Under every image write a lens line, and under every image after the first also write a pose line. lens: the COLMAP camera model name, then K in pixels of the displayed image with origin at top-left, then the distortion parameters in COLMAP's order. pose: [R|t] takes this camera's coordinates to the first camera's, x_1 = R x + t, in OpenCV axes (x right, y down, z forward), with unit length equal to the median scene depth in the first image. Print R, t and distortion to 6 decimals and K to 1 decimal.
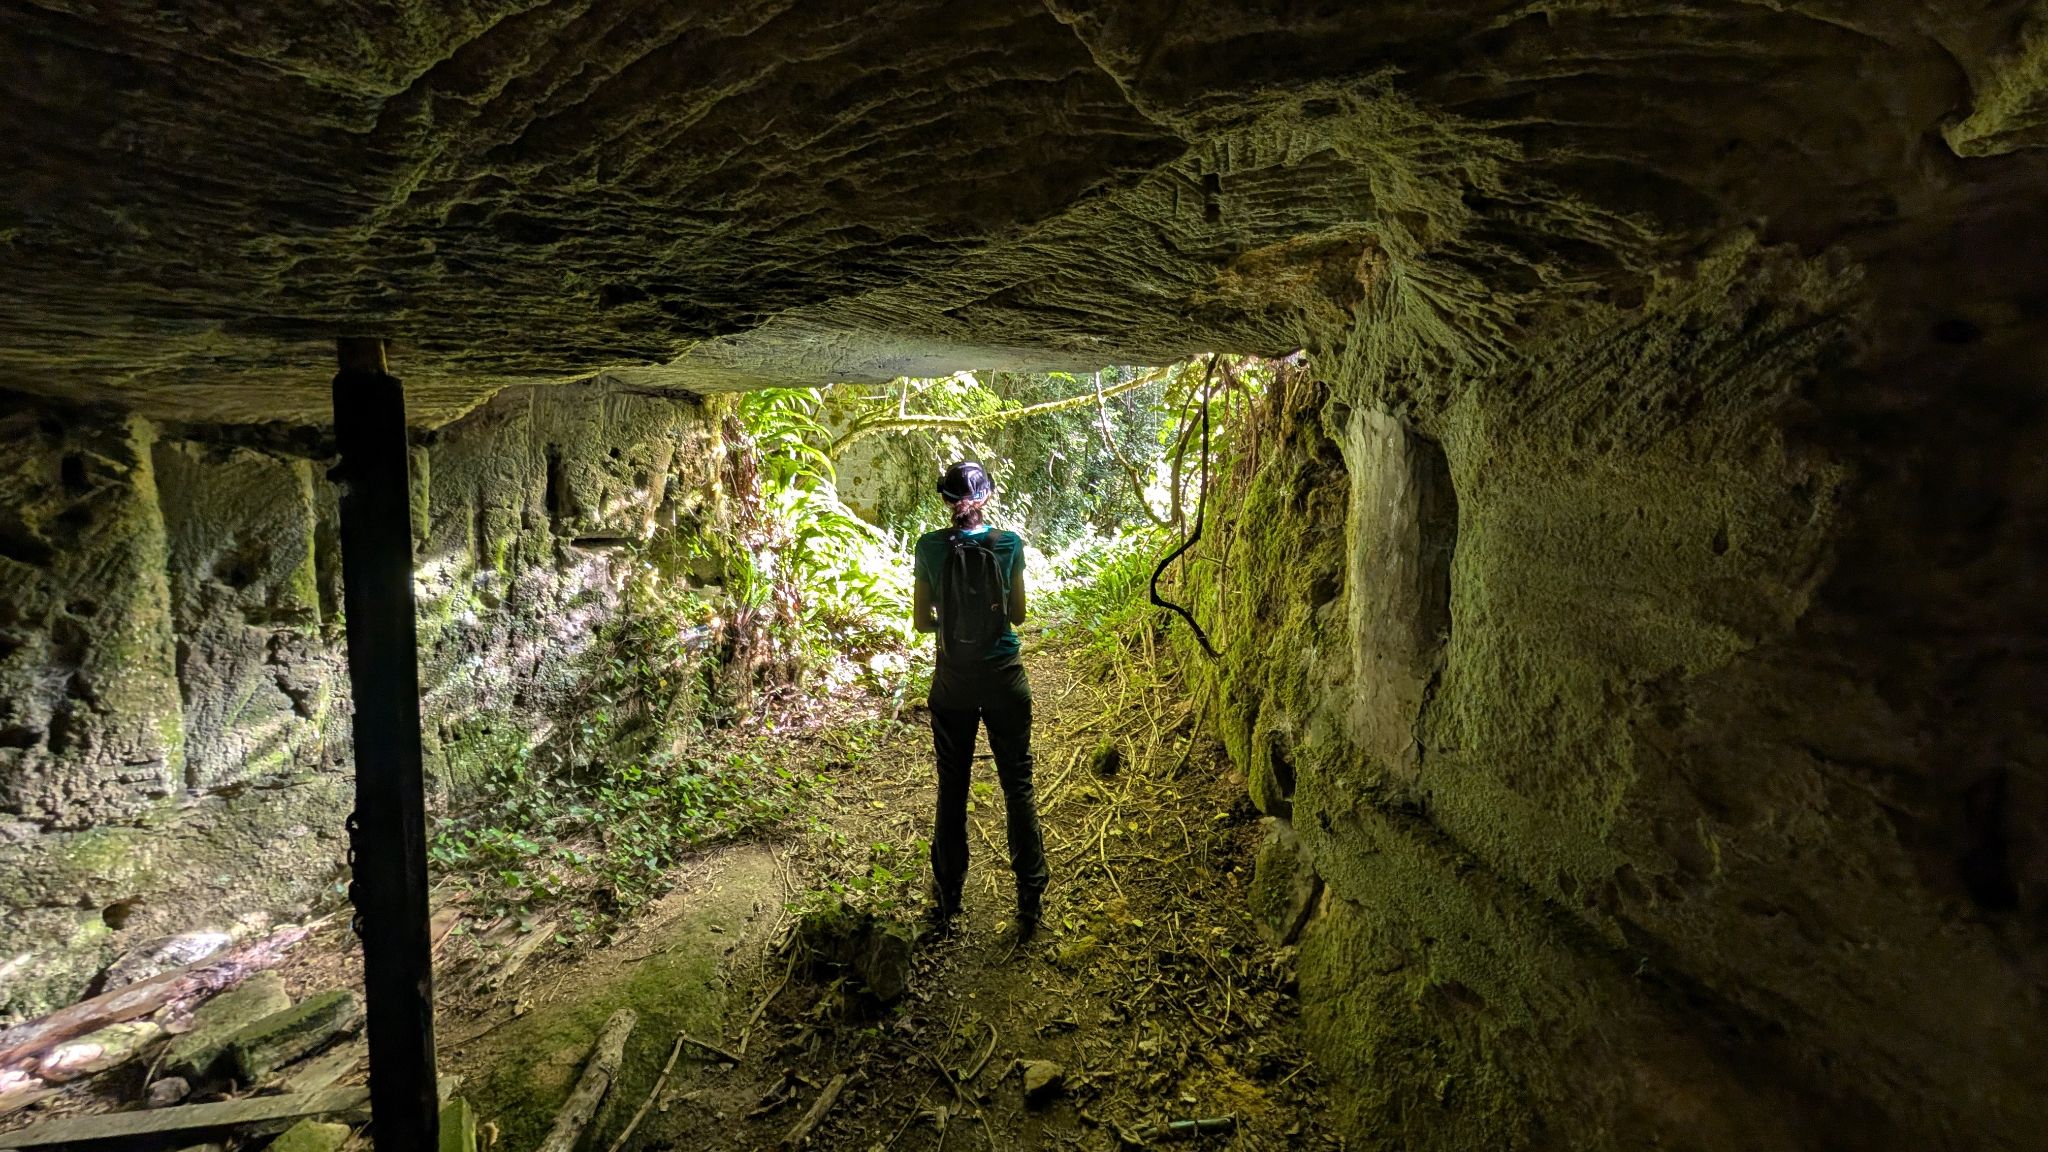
lens RADIAL K [[925.5, 0, 1024.0], [0, 925.5, 576.0], [0, 0, 1]] dist [-0.002095, -0.000228]
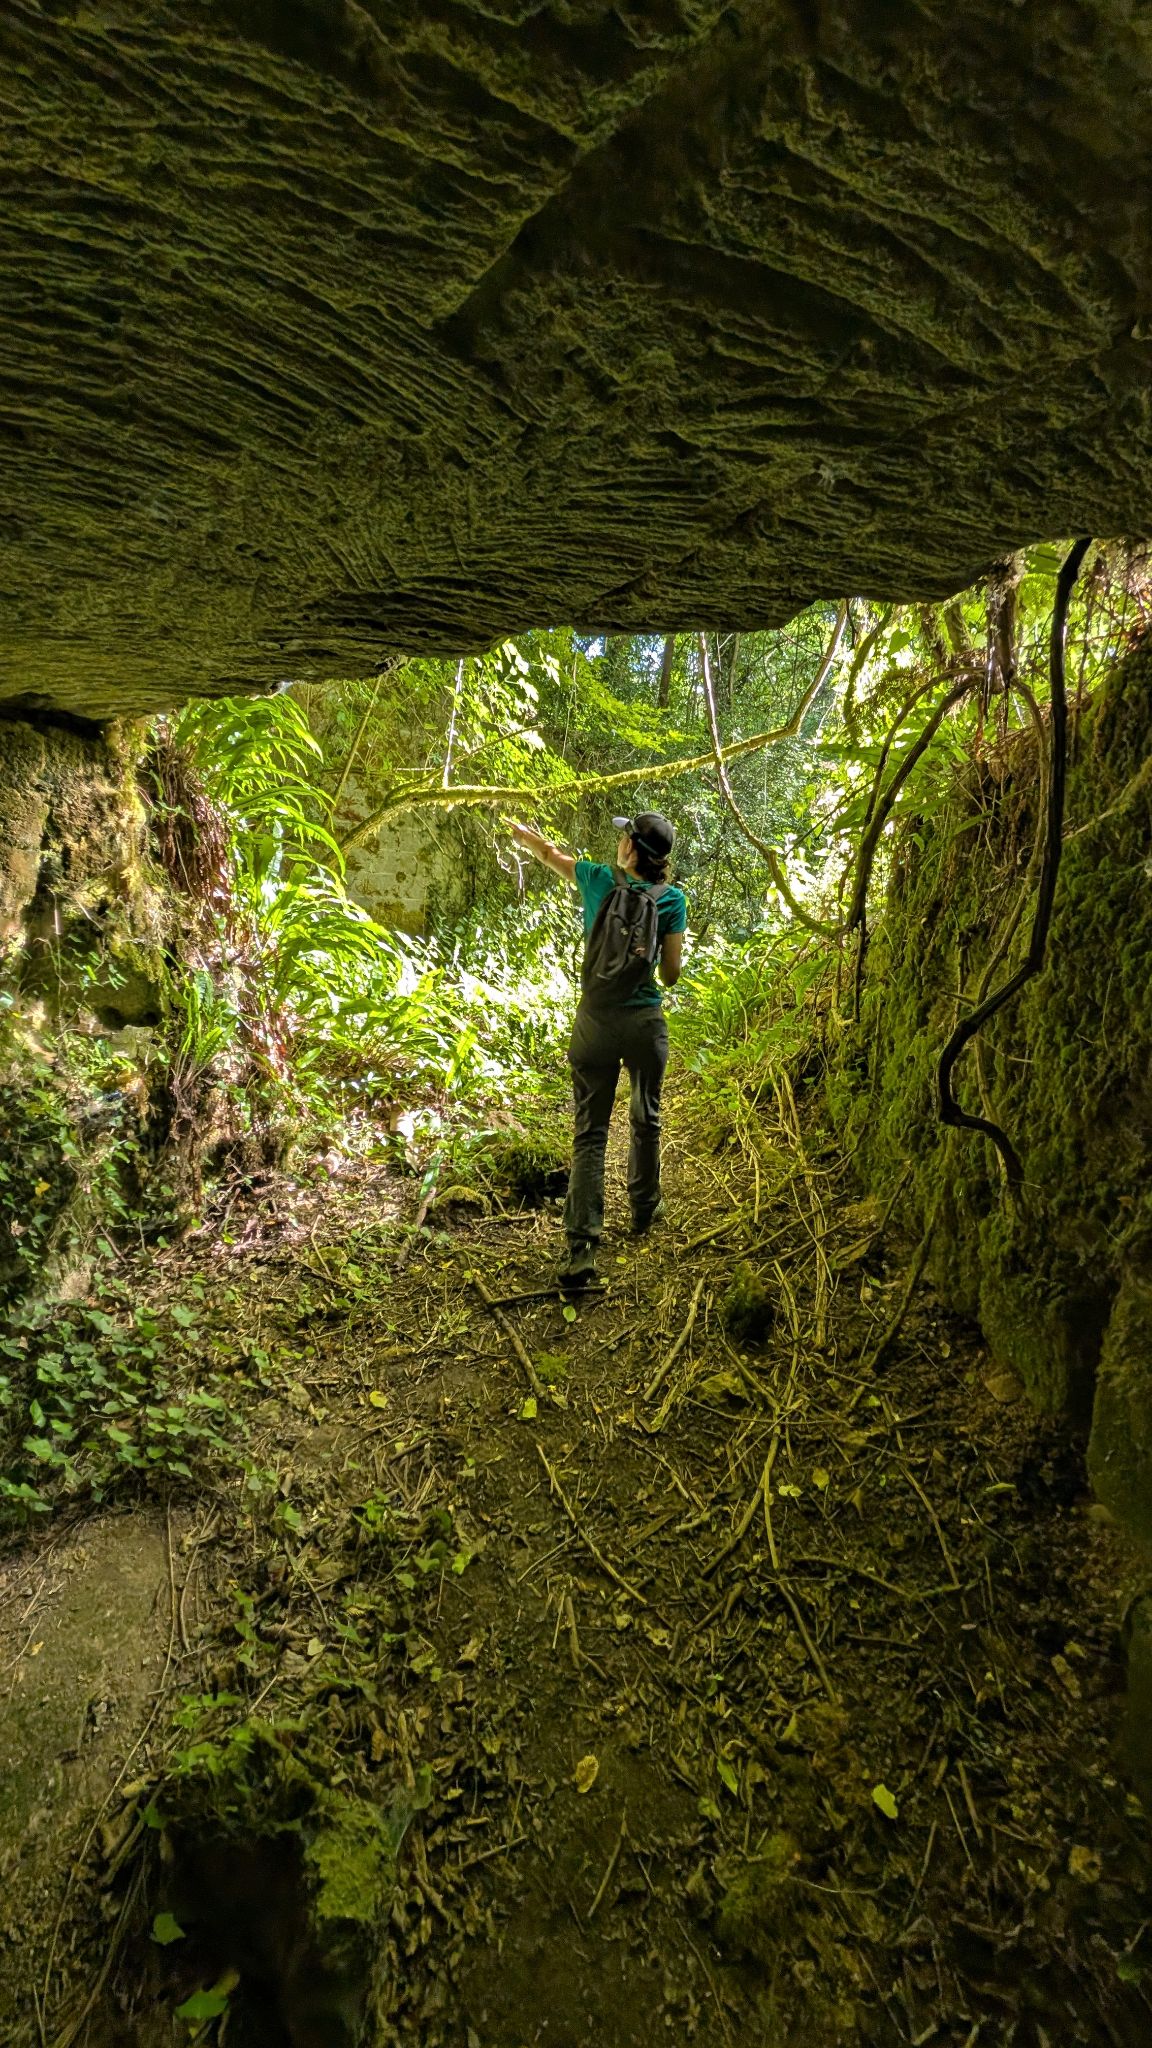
lens RADIAL K [[925.5, 0, 576.0], [0, 925.5, 1024.0], [0, 0, 1]] dist [-0.002095, -0.000228]
pose [[0.999808, 0.001901, -0.019480, -0.014599], [-0.000972, 0.998867, 0.047578, -0.022592], [0.019549, -0.047550, 0.998678, 0.352105]]
